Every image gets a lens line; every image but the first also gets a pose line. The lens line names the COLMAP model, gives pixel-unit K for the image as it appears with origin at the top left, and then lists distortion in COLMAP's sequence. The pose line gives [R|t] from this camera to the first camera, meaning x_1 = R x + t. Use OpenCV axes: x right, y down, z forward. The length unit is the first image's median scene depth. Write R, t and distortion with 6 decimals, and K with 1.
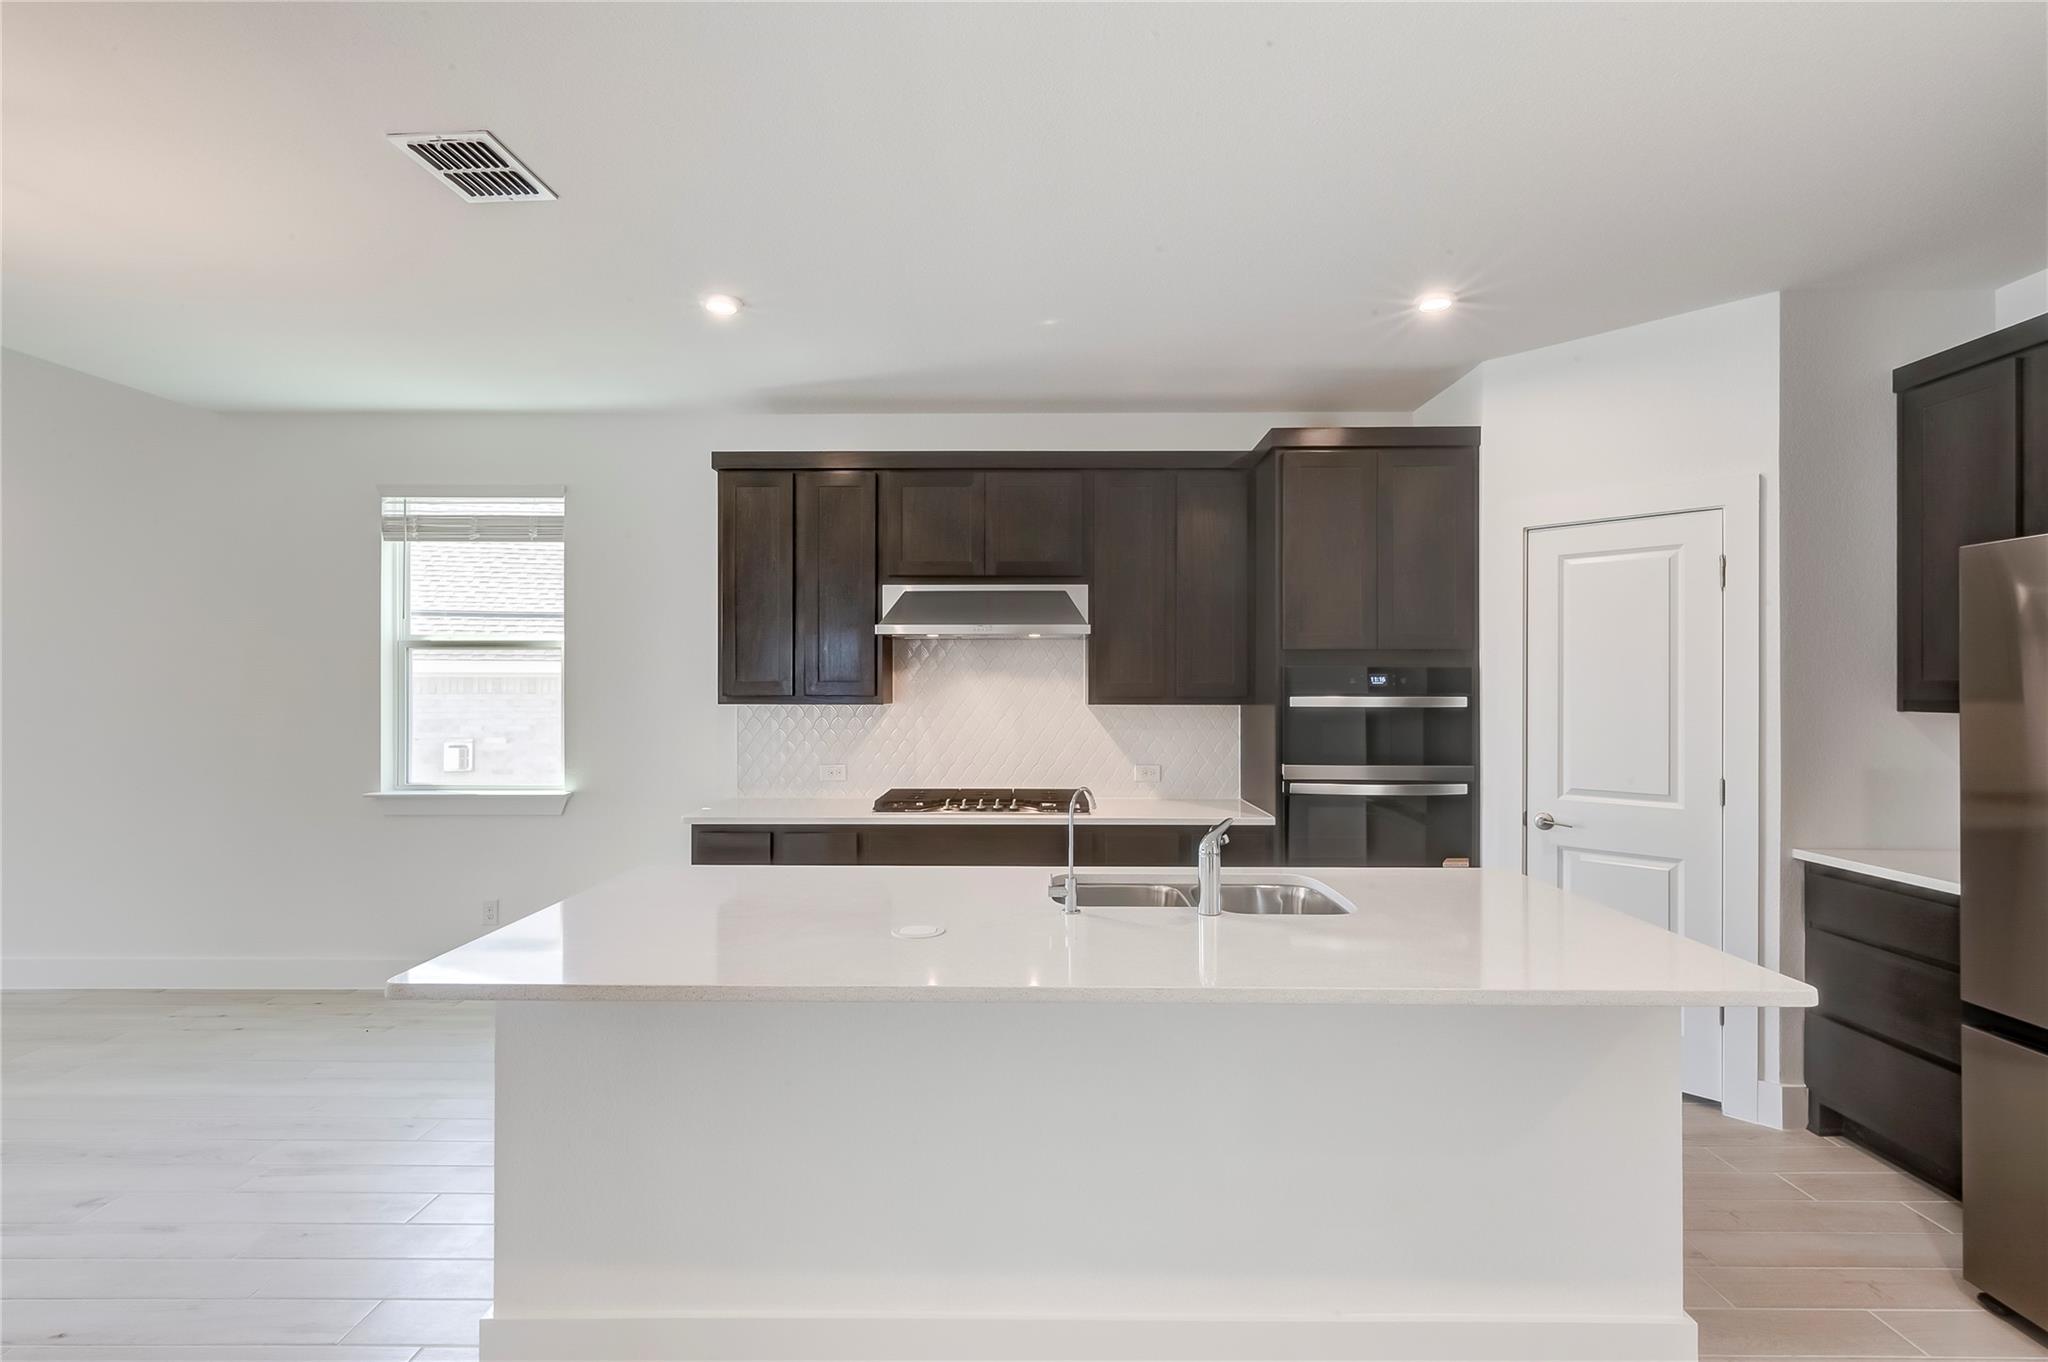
lens RADIAL K [[929.2, 0, 1029.9], [0, 929.2, 686.4], [0, 0, 1]] dist [-0.000535, 0.000322]
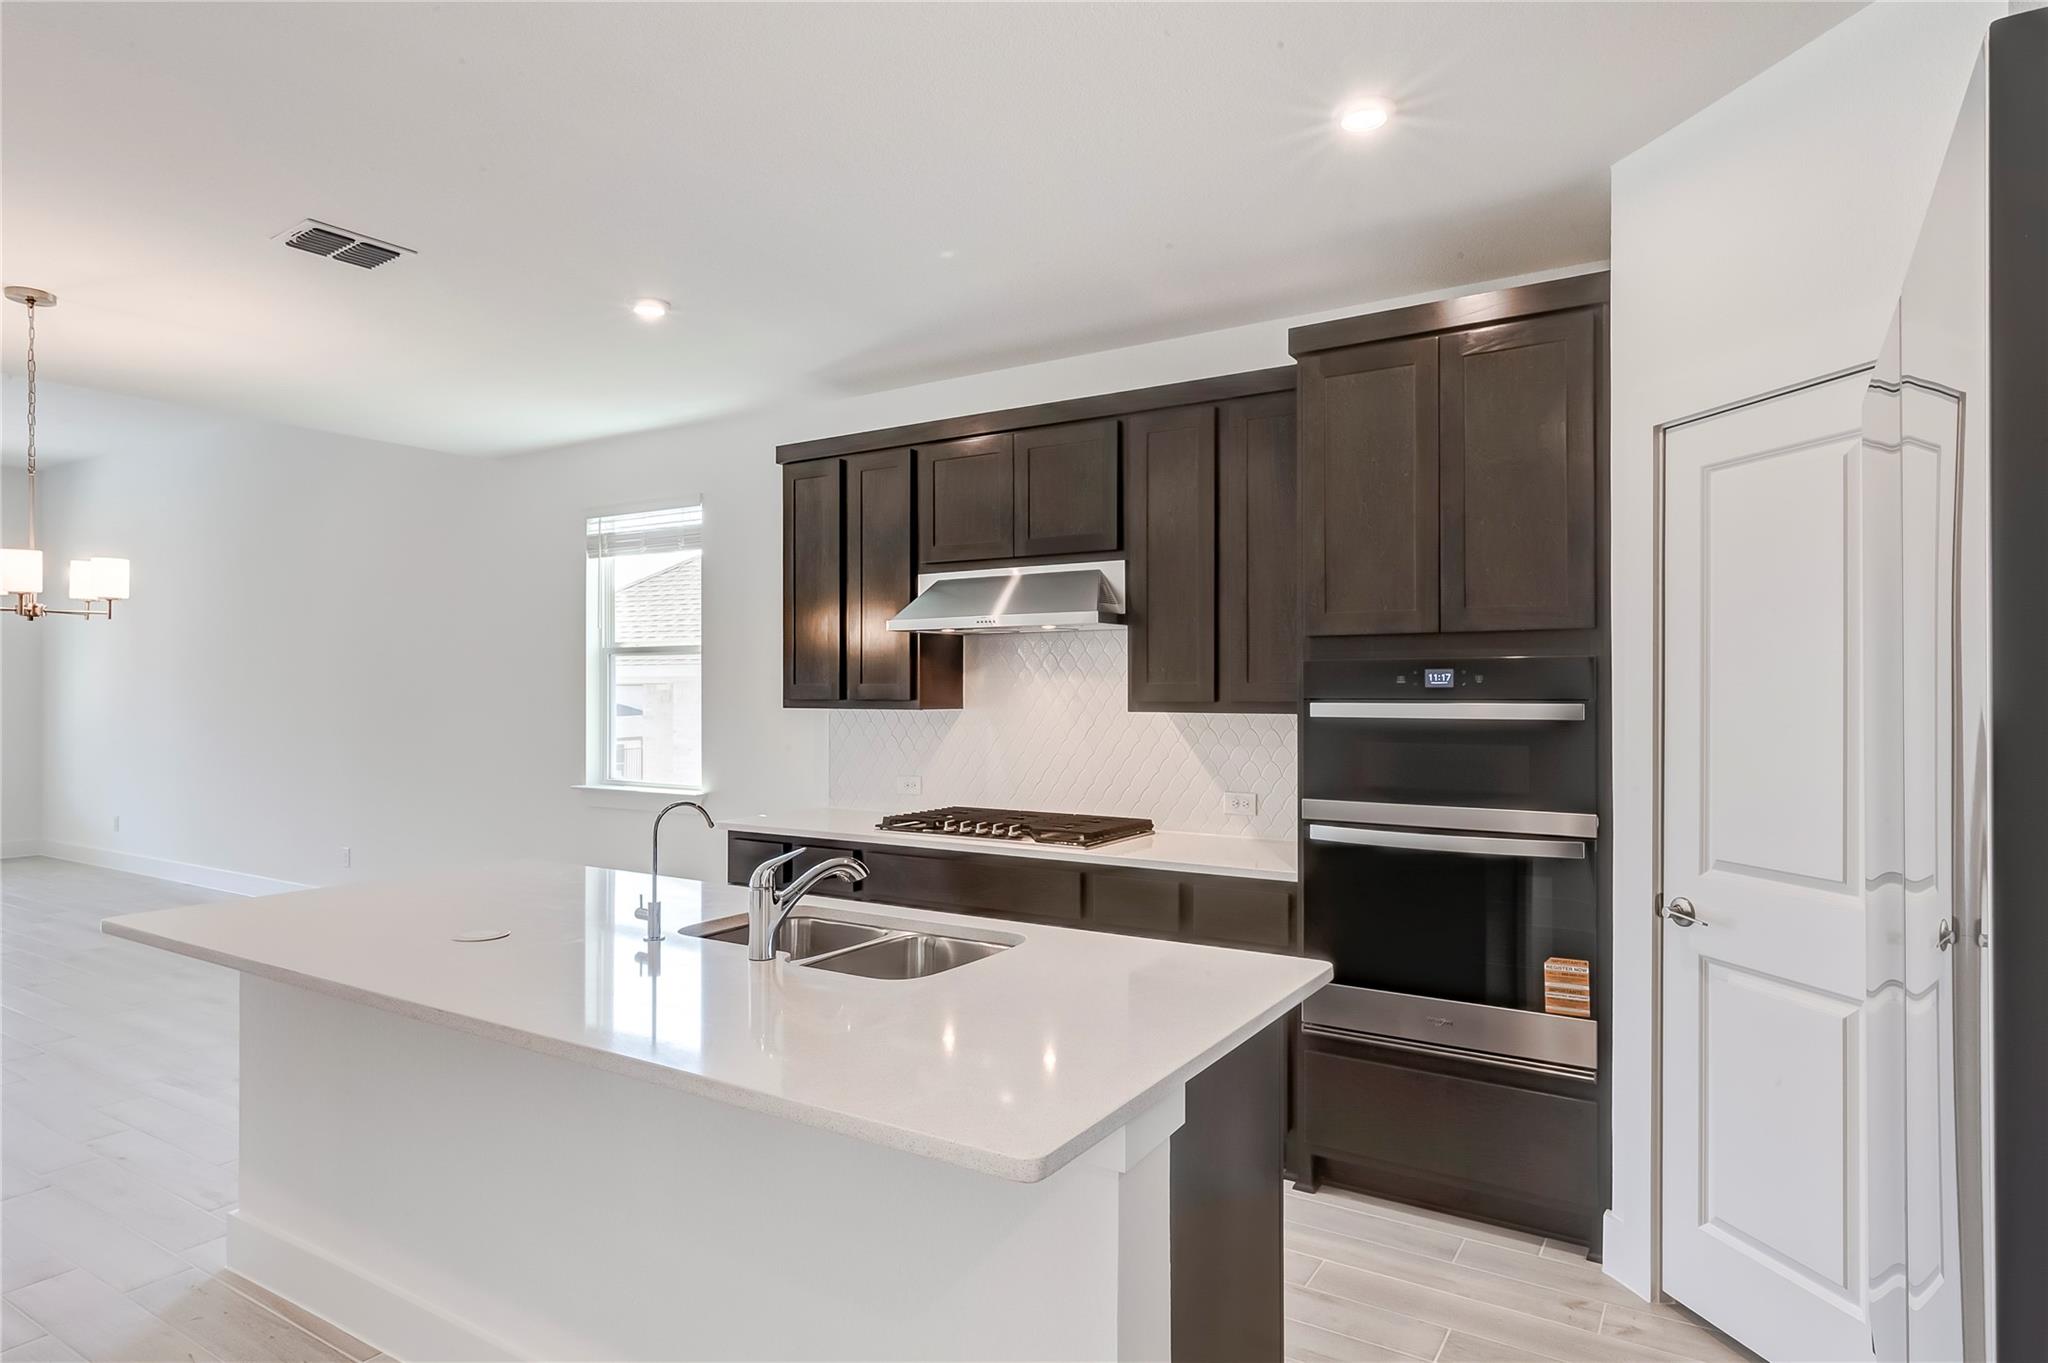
lens RADIAL K [[1141.8, 0, 1030.9], [0, 1141.8, 689.1], [0, 0, 1]] dist [-0.002522, -0.000209]
pose [[0.851043, -0.001403, -0.525094, 0.496097], [0.000658, 0.999998, -0.001606, 0.001745], [0.525095, 0.001021, 0.851043, 0.129189]]
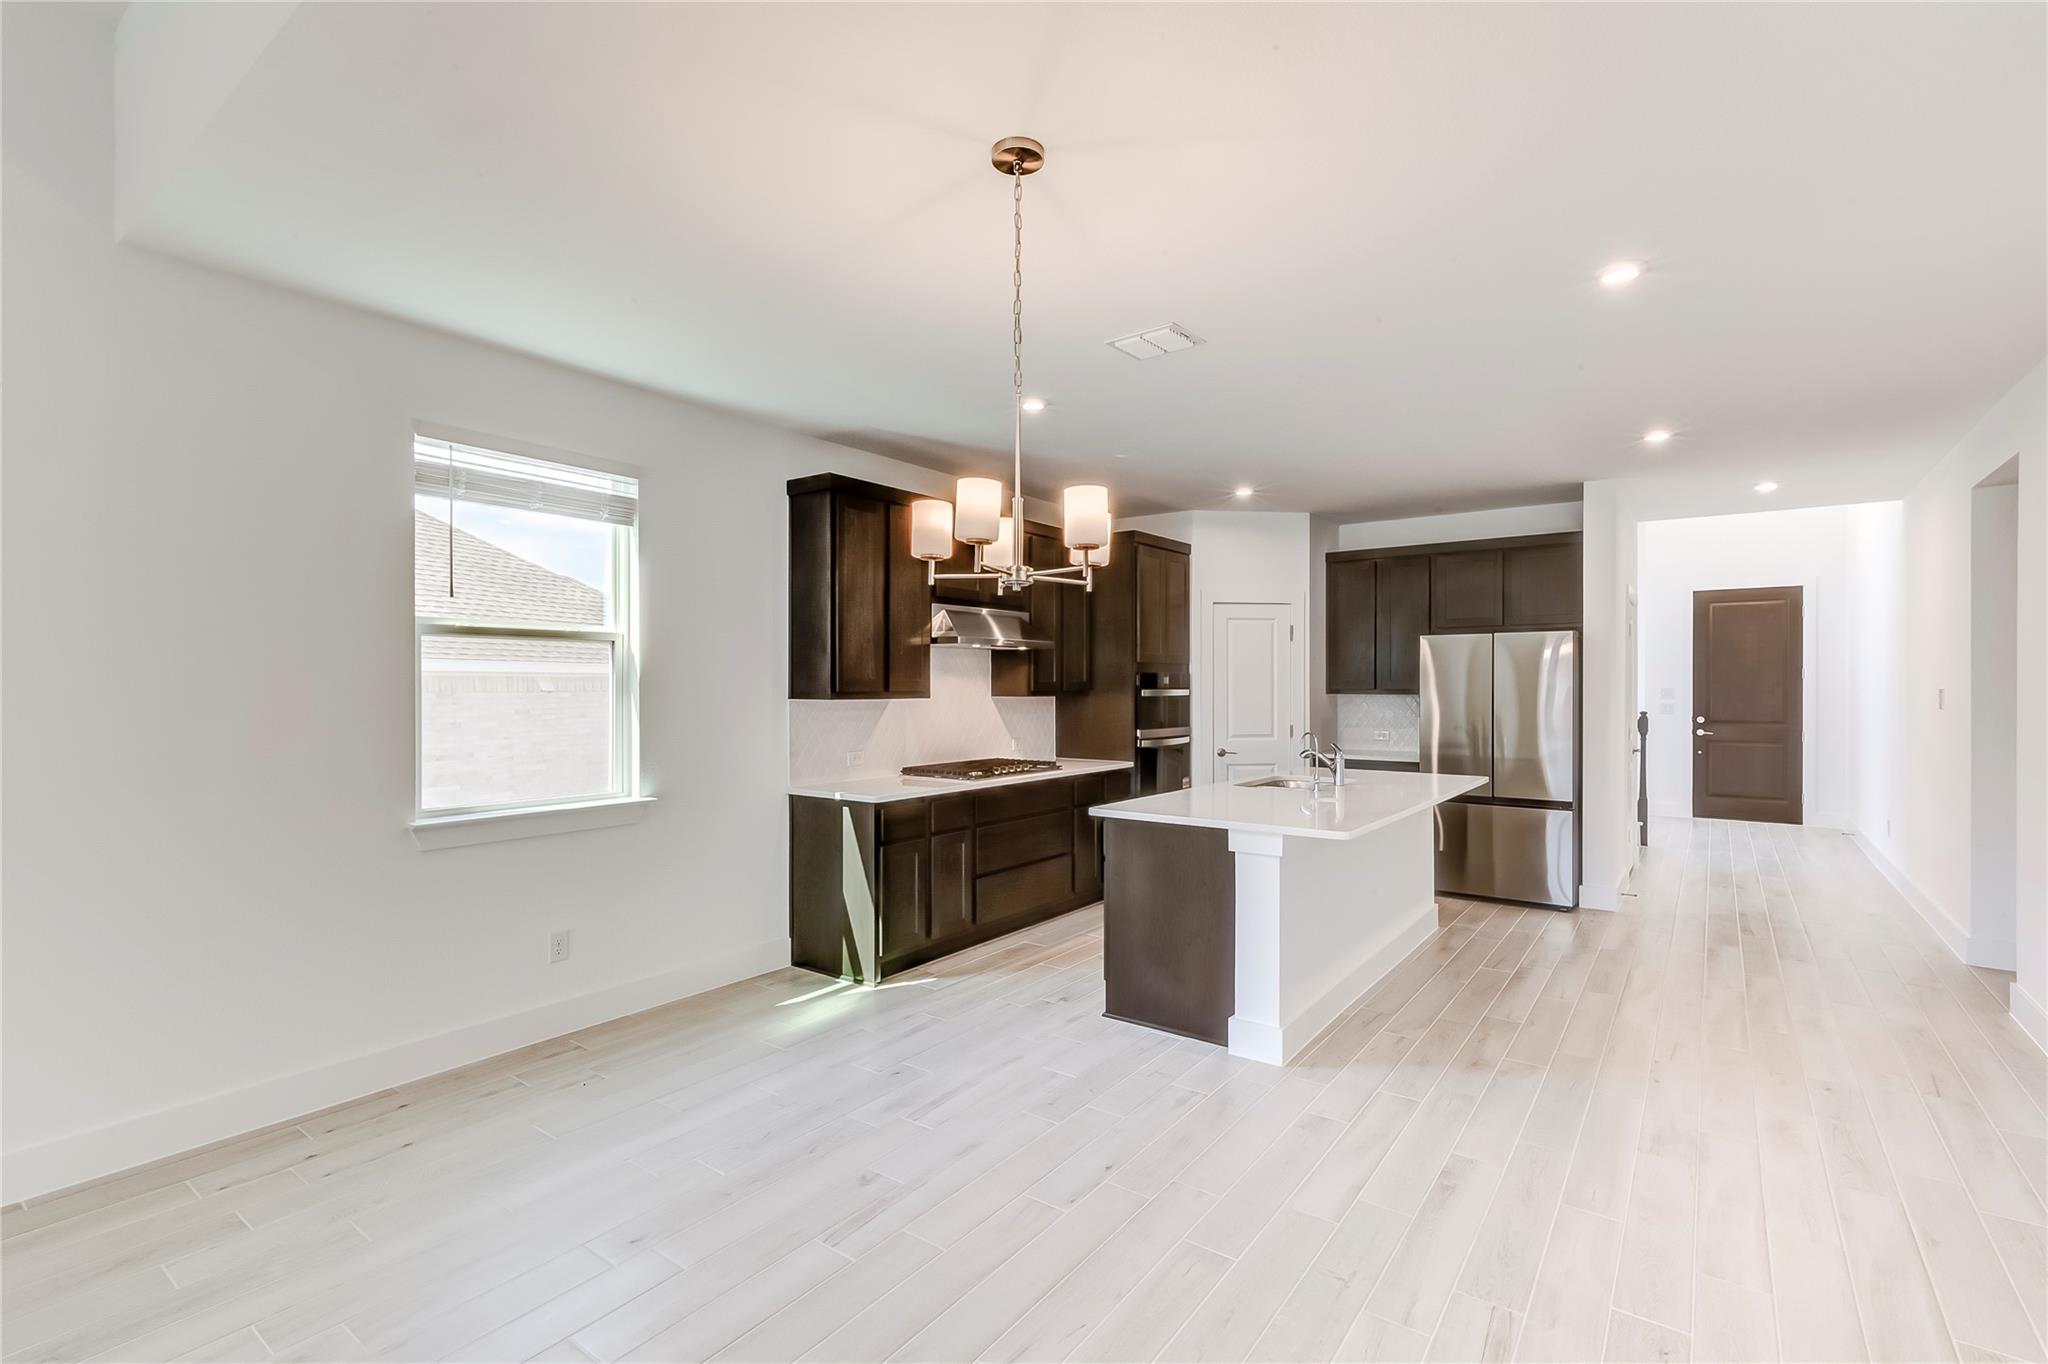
lens RADIAL K [[929.2, 0, 1029.9], [0, 929.2, 687.4], [0, 0, 1]] dist [-0.000535, 0.000322]
pose [[0.583398, -0.003660, 0.812178, -1.091047], [-0.001779, 0.999982, 0.005785, -0.002593], [-0.812185, -0.004820, 0.583380, 0.152824]]
